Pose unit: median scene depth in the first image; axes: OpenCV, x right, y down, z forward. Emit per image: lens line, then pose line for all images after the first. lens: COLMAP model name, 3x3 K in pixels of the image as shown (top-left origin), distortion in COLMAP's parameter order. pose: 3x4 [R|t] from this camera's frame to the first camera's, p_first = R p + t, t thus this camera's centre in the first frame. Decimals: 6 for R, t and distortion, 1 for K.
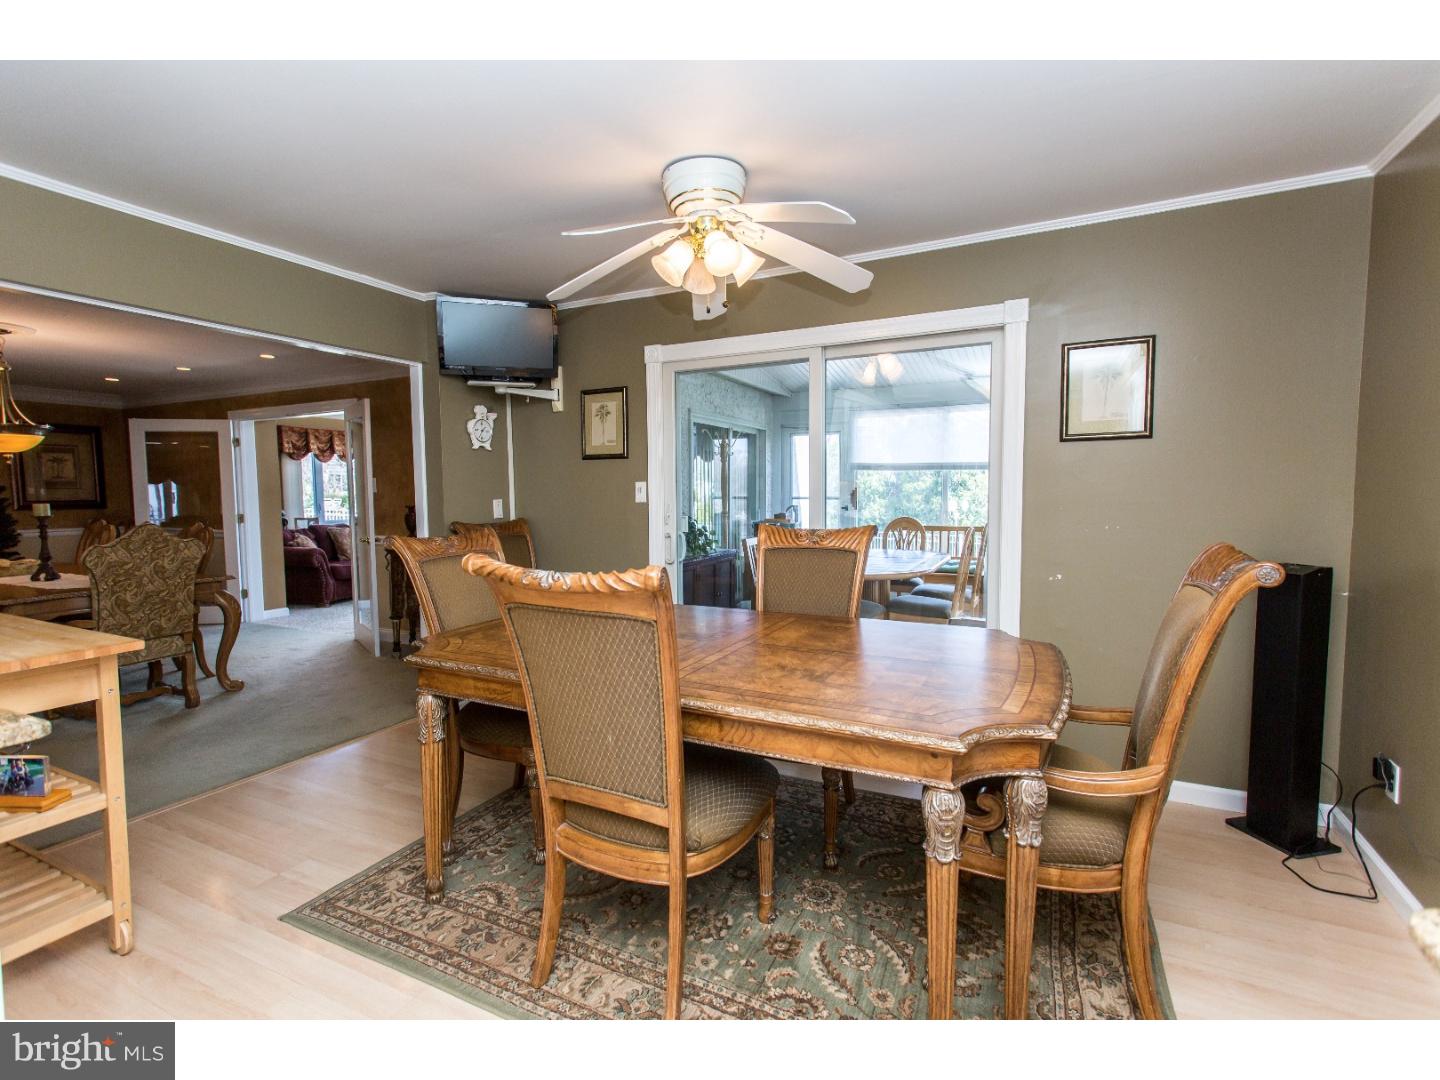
lens RADIAL K [[676.4, 0, 720.0], [0, 676.4, 540.0], [0, 0, 1]] dist [-0.000500, -0.000188]
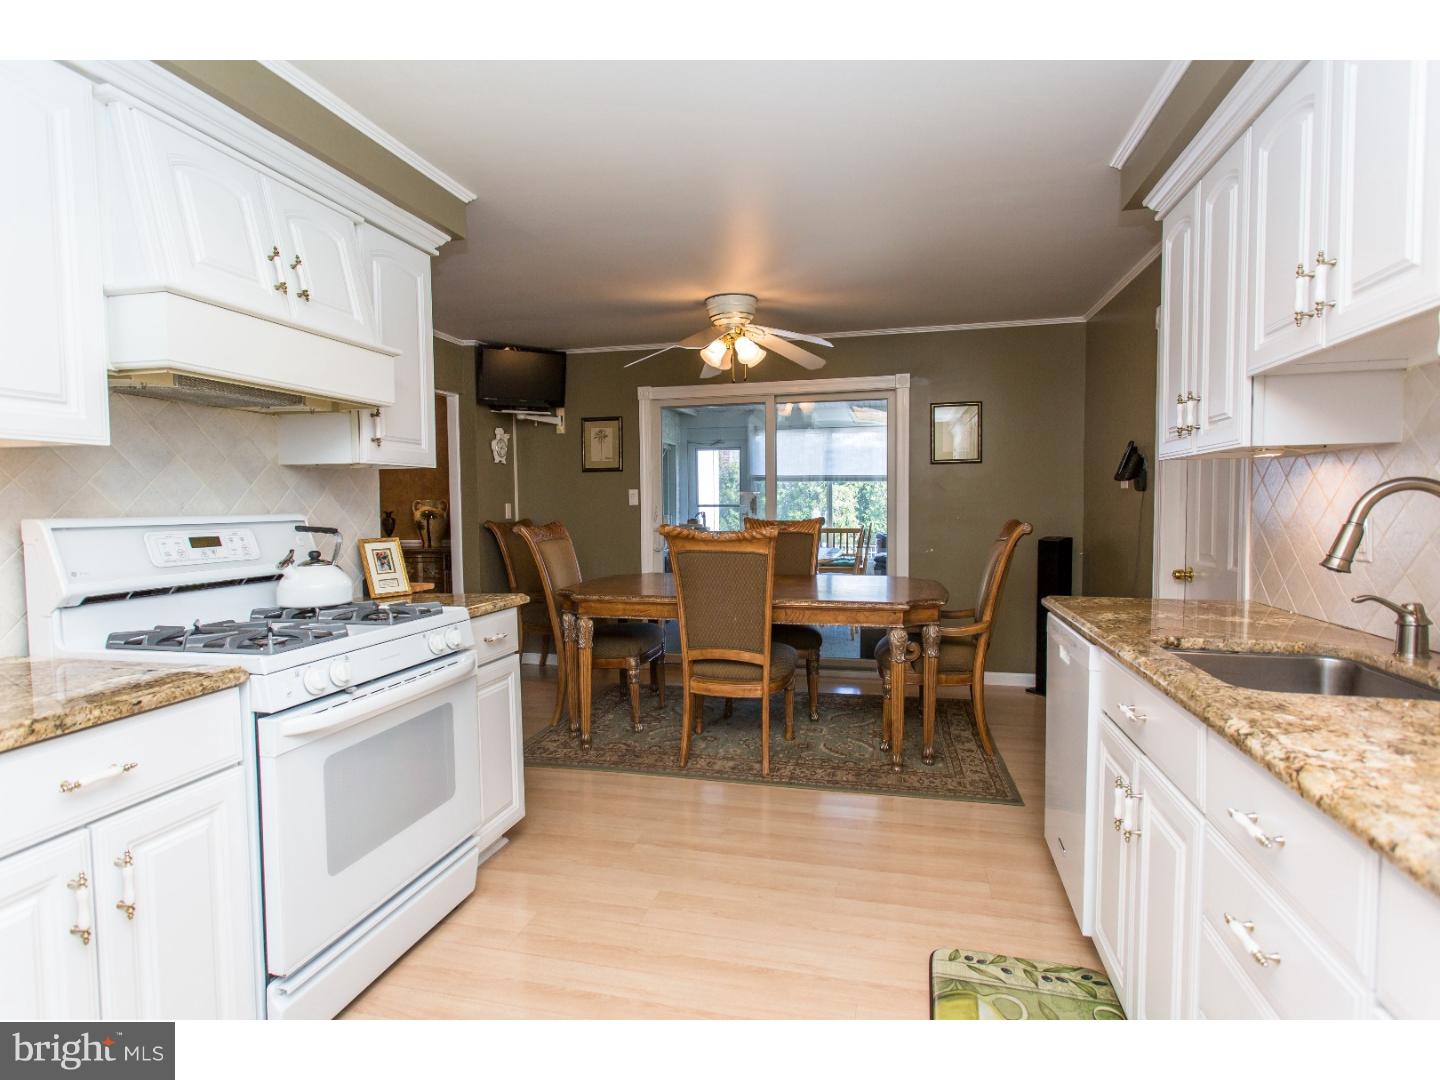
lens RADIAL K [[748.2, 0, 720.0], [0, 748.2, 540.0], [0, 0, 1]] dist [-0.045569, 0.000026]
pose [[0.975086, -0.010896, 0.221561, -0.344935], [0.016162, 0.999628, -0.021971, 0.057777], [-0.221239, 0.025005, 0.974899, -0.553447]]
